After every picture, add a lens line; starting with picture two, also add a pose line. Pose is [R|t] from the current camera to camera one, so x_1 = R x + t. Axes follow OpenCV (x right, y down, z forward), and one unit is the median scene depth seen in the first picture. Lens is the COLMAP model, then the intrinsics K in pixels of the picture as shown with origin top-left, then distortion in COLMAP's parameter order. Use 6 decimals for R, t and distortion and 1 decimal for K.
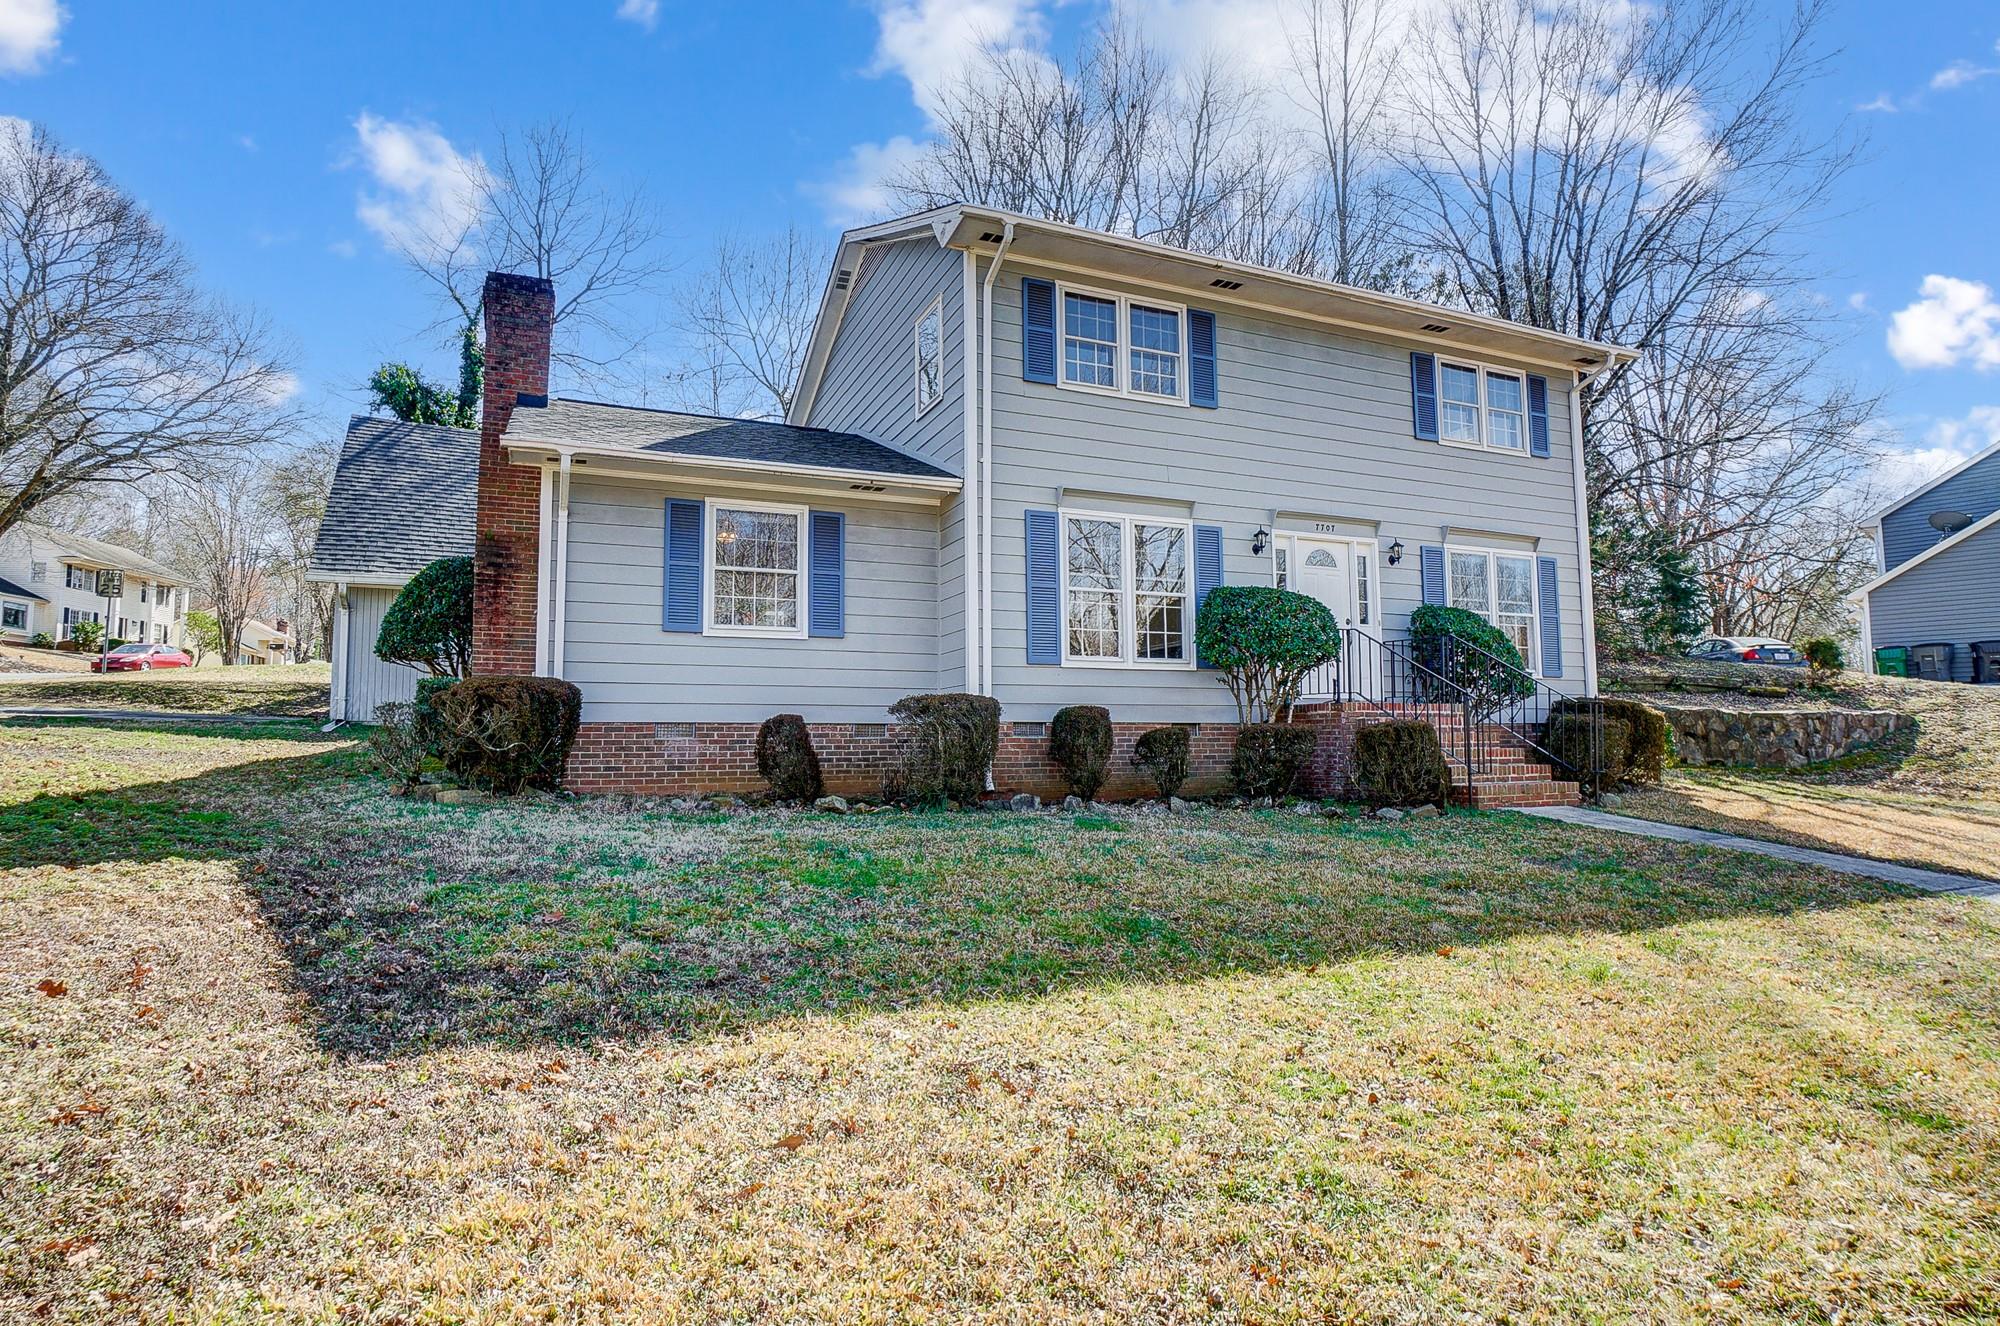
lens RADIAL K [[1042.5, 0, 999.1], [0, 1042.5, 636.0], [0, 0, 1]] dist [-0.048424, -0.000079]
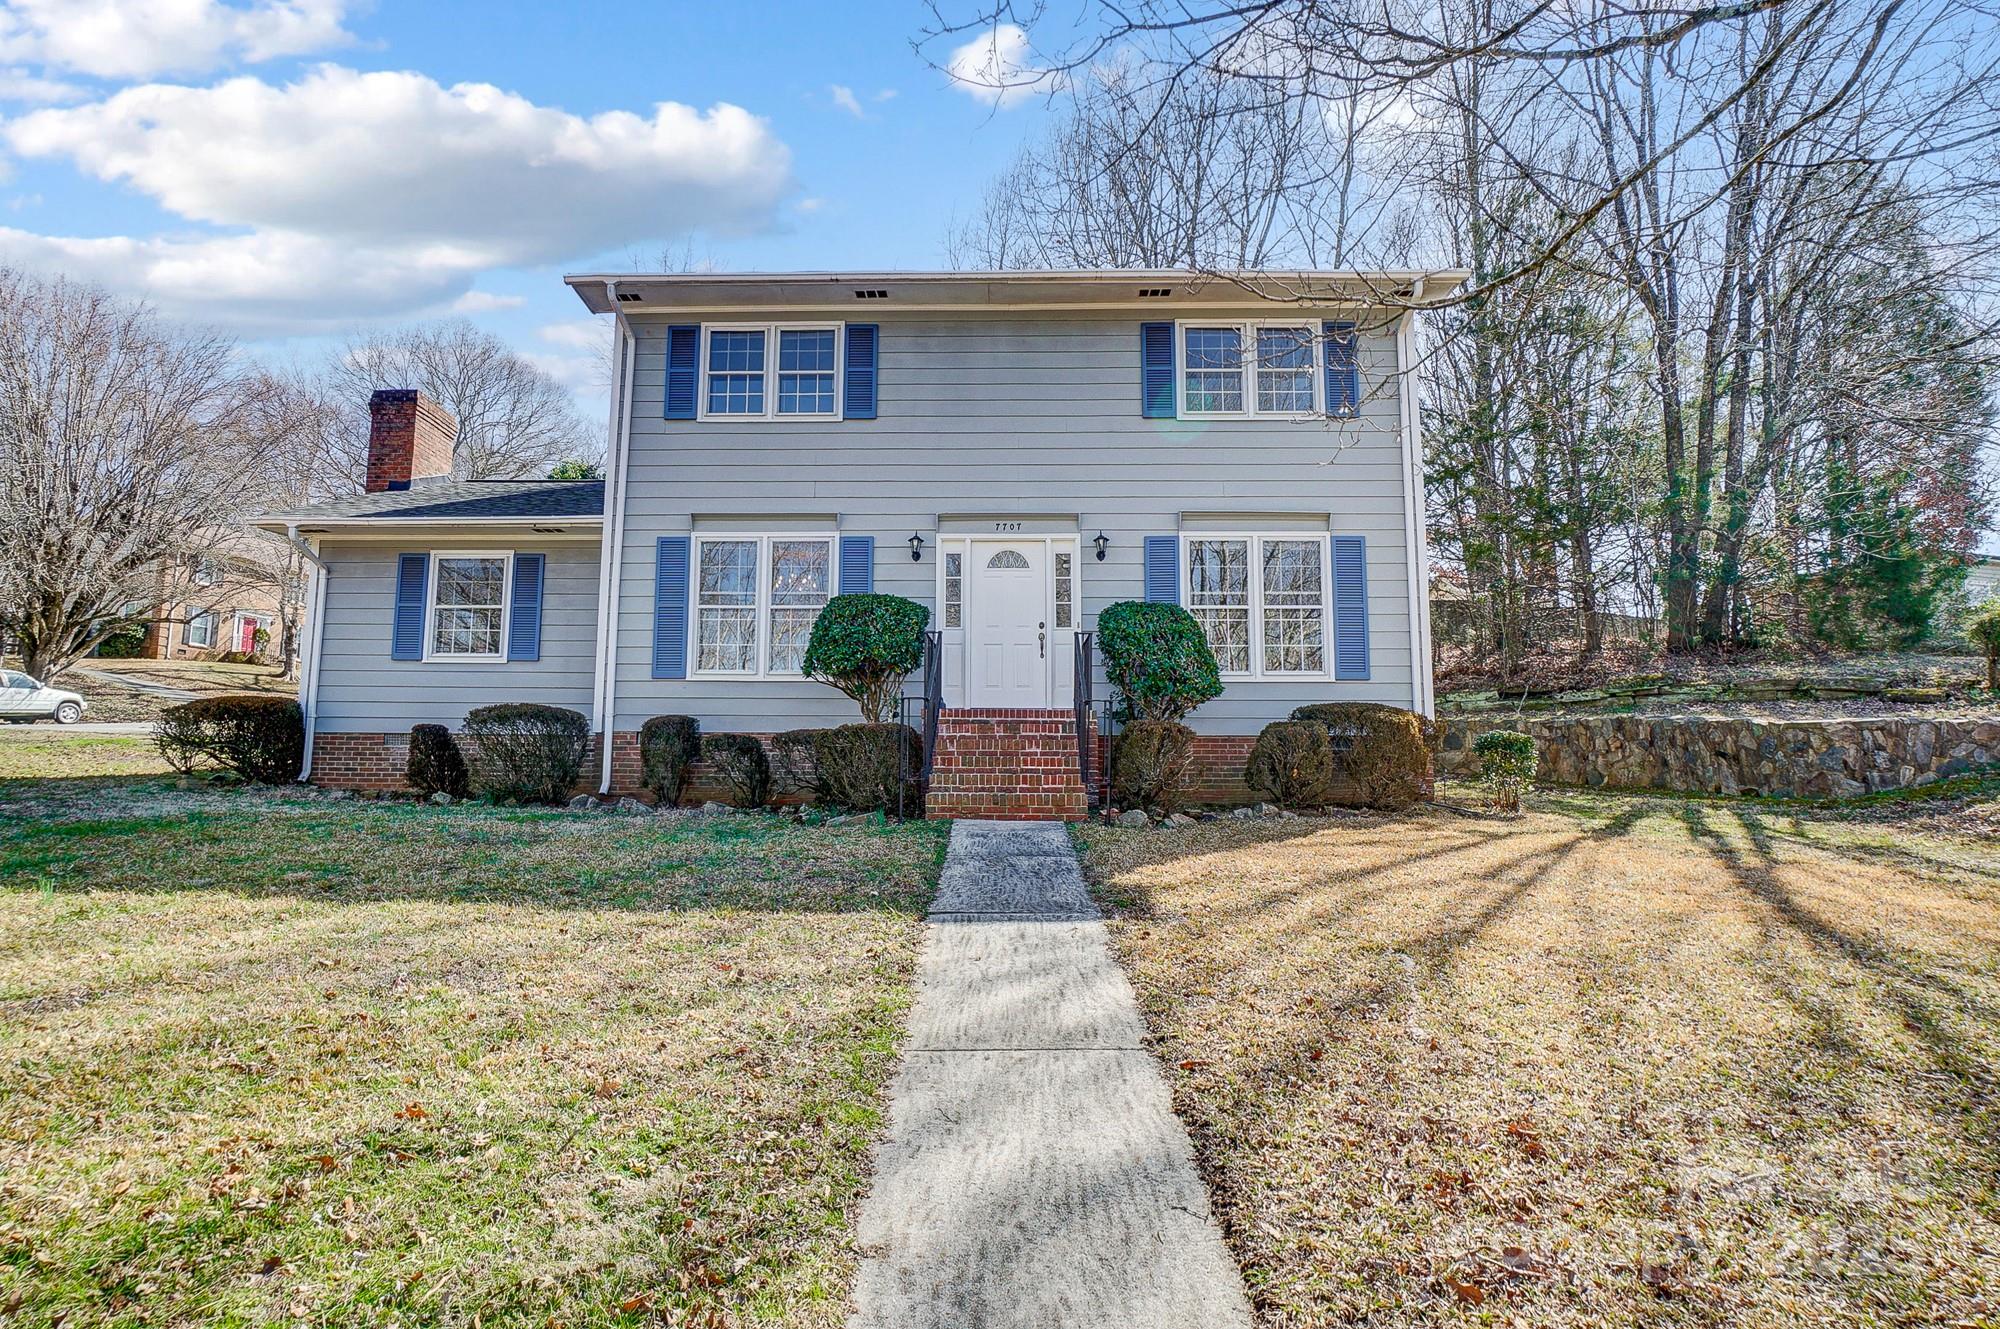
lens RADIAL K [[1042.5, 0, 999.1], [0, 1042.5, 637.5], [0, 0, 1]] dist [-0.048424, -0.000079]
pose [[0.912405, -0.046889, -0.406594, 0.721398], [0.031740, 0.998530, -0.043927, 0.039026], [0.408056, 0.027174, 0.912552, 0.144993]]
